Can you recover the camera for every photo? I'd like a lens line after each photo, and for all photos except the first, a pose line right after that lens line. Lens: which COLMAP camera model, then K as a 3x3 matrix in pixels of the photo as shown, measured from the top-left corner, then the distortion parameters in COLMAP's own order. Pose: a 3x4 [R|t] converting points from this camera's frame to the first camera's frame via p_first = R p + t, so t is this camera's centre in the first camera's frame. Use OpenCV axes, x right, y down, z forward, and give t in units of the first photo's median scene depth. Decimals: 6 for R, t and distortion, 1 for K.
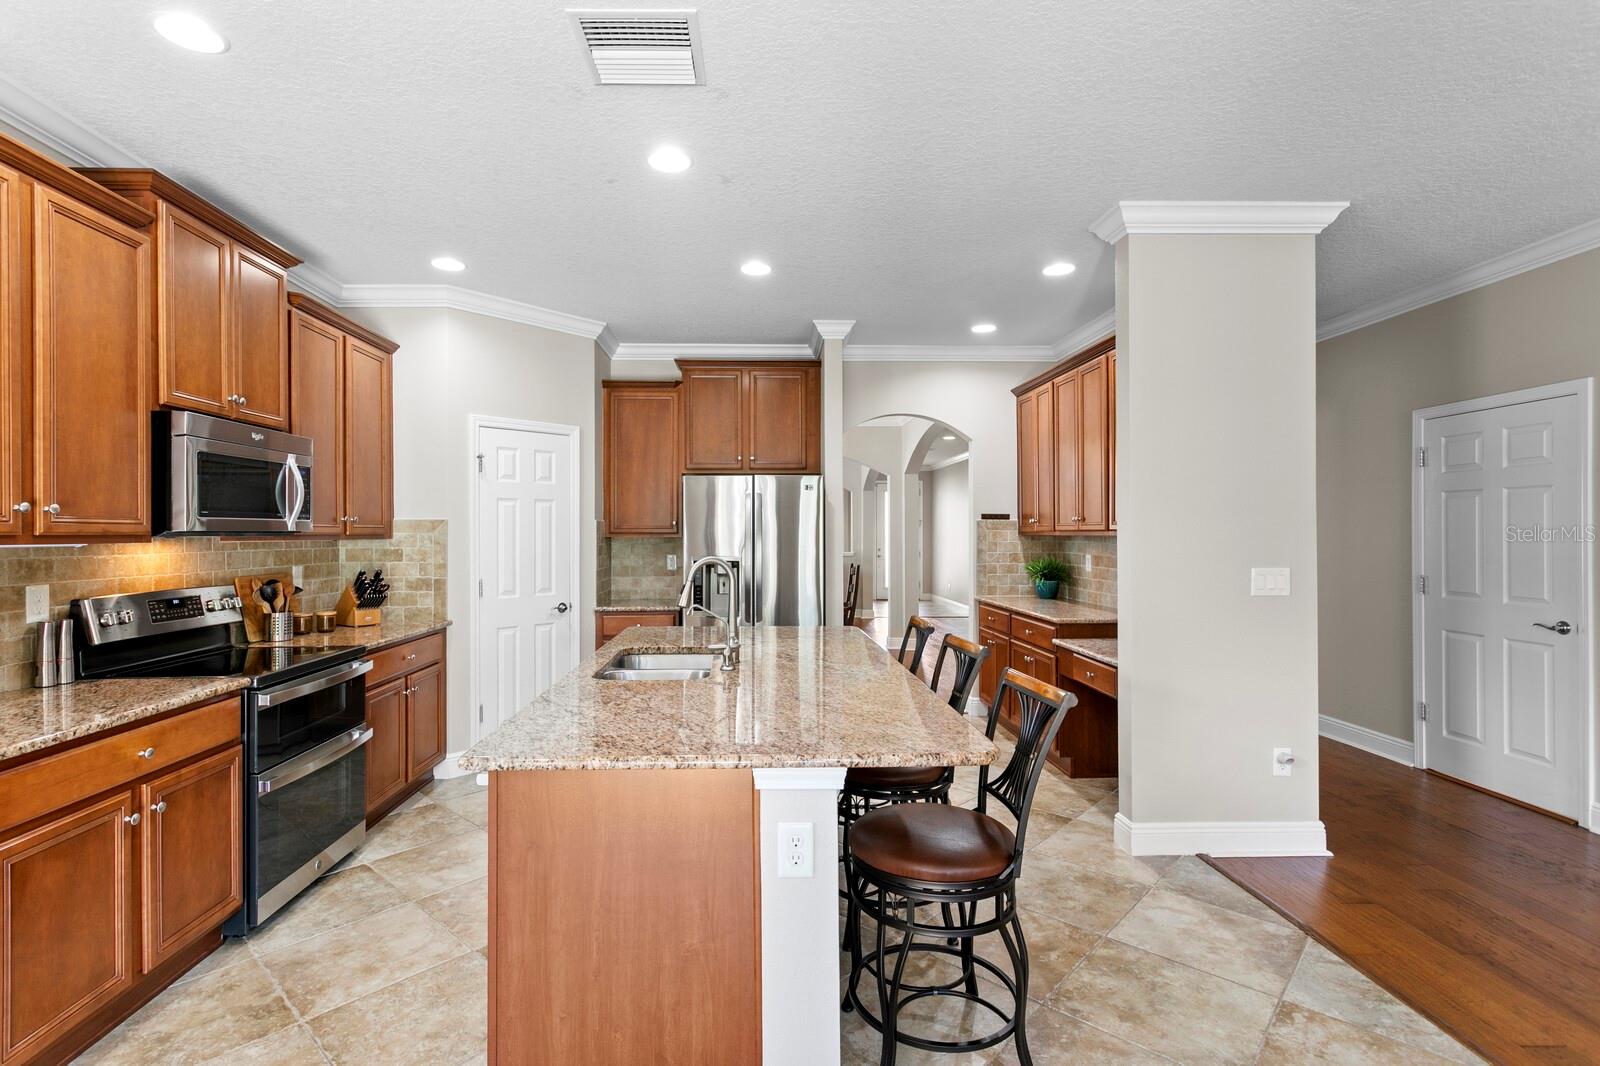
lens RADIAL K [[778.0, 0, 800.0], [0, 778.0, 533.0], [0, 0, 1]] dist [0.001435, 0.000020]
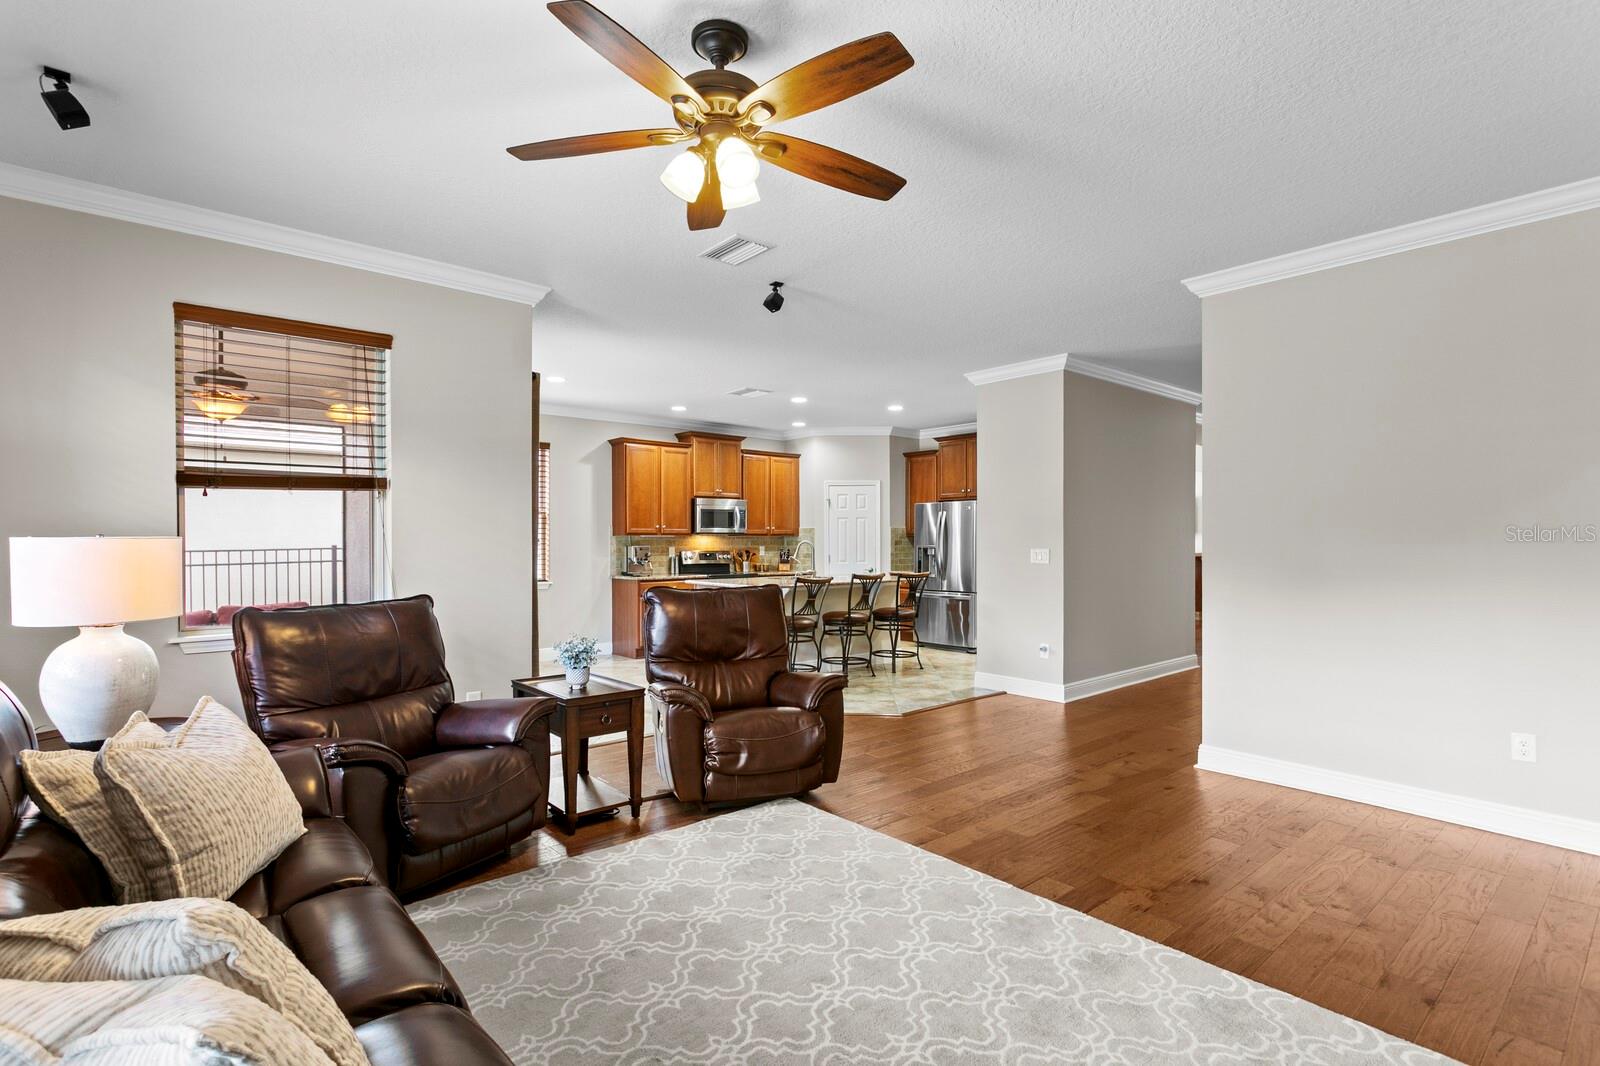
lens RADIAL K [[774.5, 0, 772.5], [0, 774.5, 547.4], [0, 0, 1]] dist [0.003264, 0.000199]
pose [[0.617965, 0.010154, -0.786140, 1.813755], [-0.000828, 0.999924, 0.012264, 0.018852], [0.786206, -0.006928, 0.617926, -0.742892]]
